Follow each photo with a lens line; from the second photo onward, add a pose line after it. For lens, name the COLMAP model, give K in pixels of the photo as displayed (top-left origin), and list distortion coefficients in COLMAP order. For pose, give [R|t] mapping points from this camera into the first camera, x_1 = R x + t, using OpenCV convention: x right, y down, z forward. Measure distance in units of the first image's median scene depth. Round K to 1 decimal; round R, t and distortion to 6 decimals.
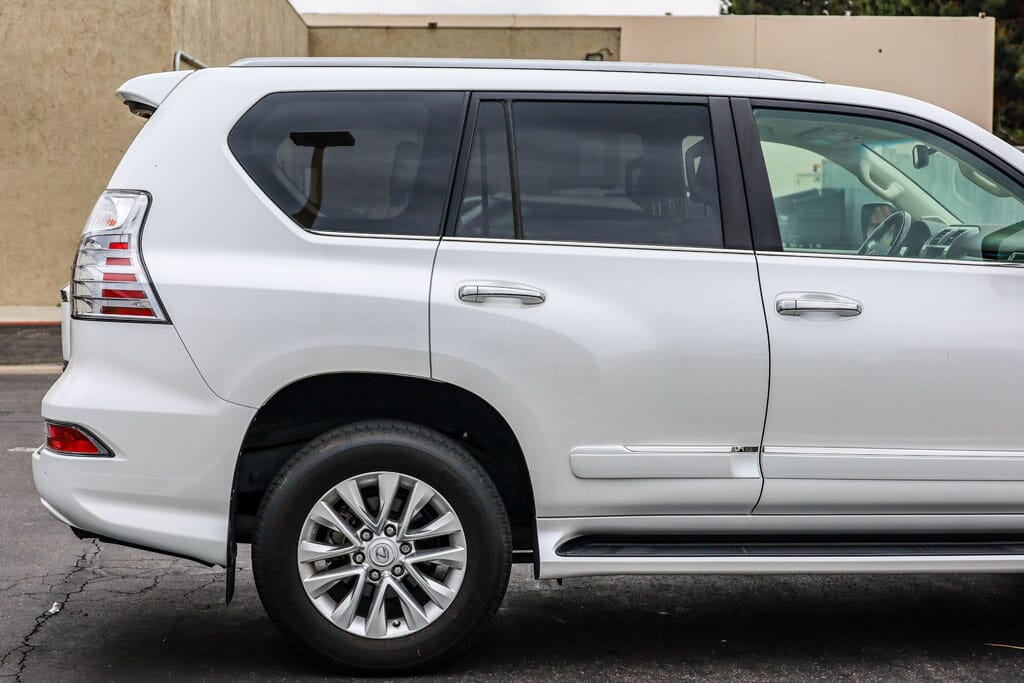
lens RADIAL K [[1689.0, 0, 484.9], [0, 1689.0, 321.3], [0, 0, 1]] dist [-0.013584, 0.000000]
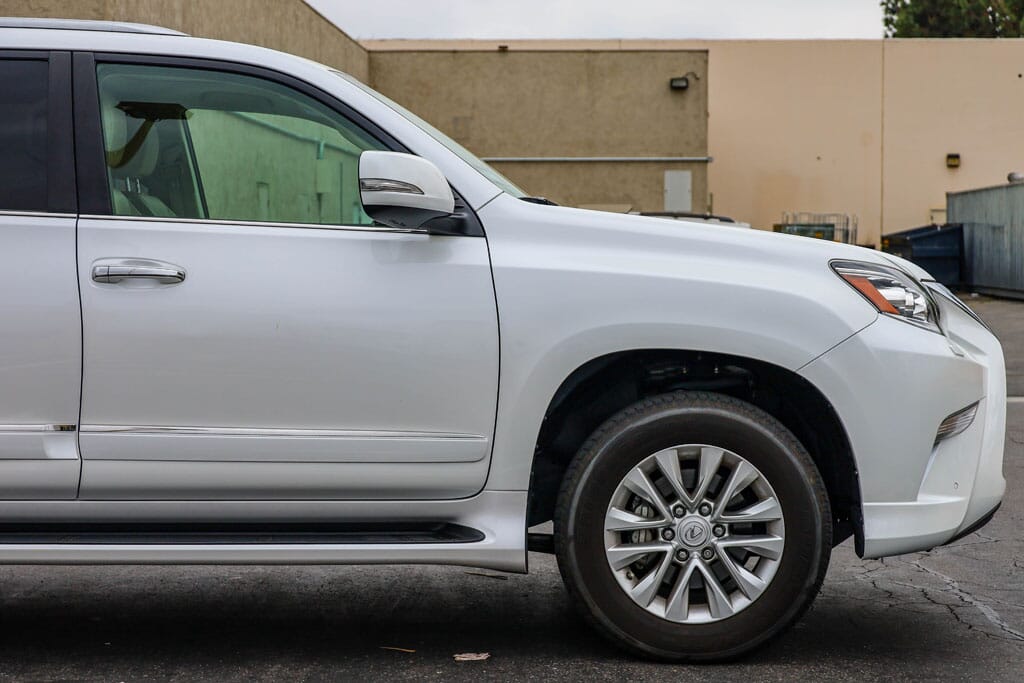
lens RADIAL K [[1840.4, 0, 519.0], [0, 1840.4, 343.5], [0, 0, 1]] dist [-0.026408, 0.000000]
pose [[0.999746, -0.003930, -0.022192, 0.426345], [0.003611, 0.999890, -0.014404, 0.044869], [0.022246, 0.014320, 0.999650, -0.002218]]
